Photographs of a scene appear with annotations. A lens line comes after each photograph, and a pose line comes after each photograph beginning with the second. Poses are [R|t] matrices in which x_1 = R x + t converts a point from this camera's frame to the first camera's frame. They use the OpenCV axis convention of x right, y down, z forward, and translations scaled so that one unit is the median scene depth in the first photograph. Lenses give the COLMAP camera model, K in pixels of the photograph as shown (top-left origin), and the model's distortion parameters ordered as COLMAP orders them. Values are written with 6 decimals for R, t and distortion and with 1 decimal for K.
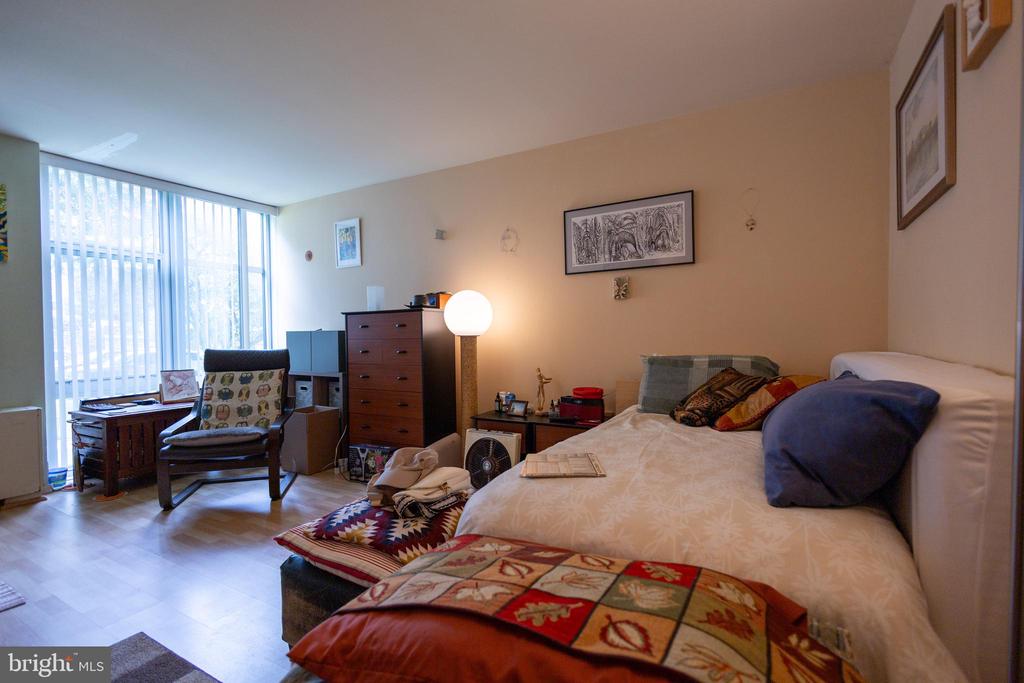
lens RADIAL K [[476.4, 0, 512.0], [0, 476.4, 341.5], [0, 0, 1]] dist [0.014415, -0.000952]
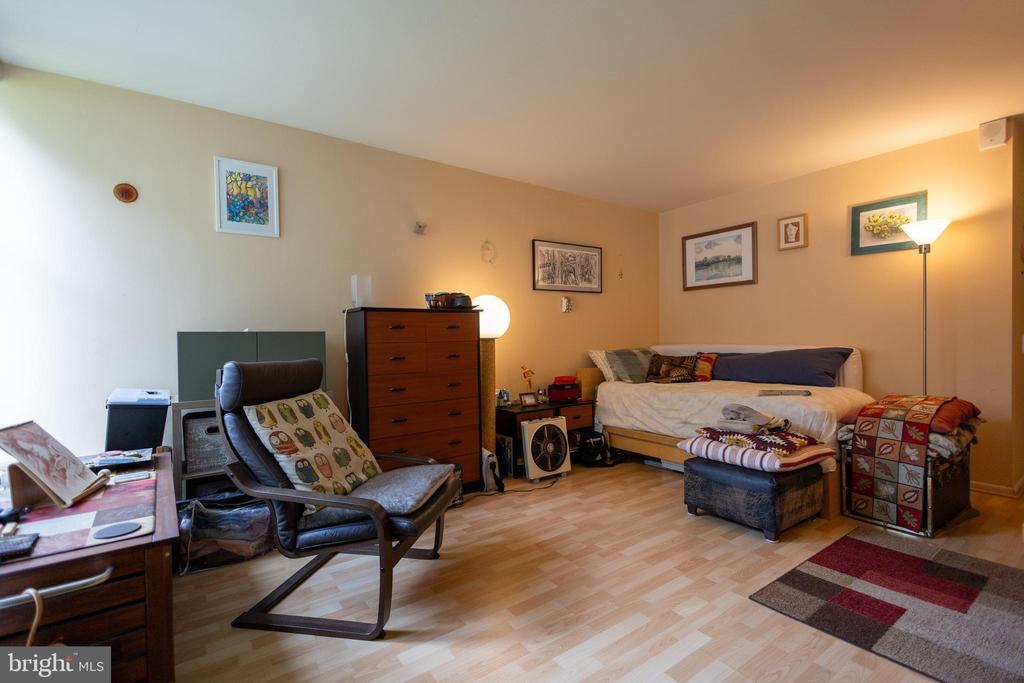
lens RADIAL K [[476.4, 0, 512.0], [0, 476.4, 341.5], [0, 0, 1]] dist [0.014415, -0.000952]
pose [[0.401644, -0.003906, 0.915788, -1.095001], [0.025676, 0.999646, -0.006998, 0.003982], [-0.915436, 0.026325, 0.401602, 0.568114]]
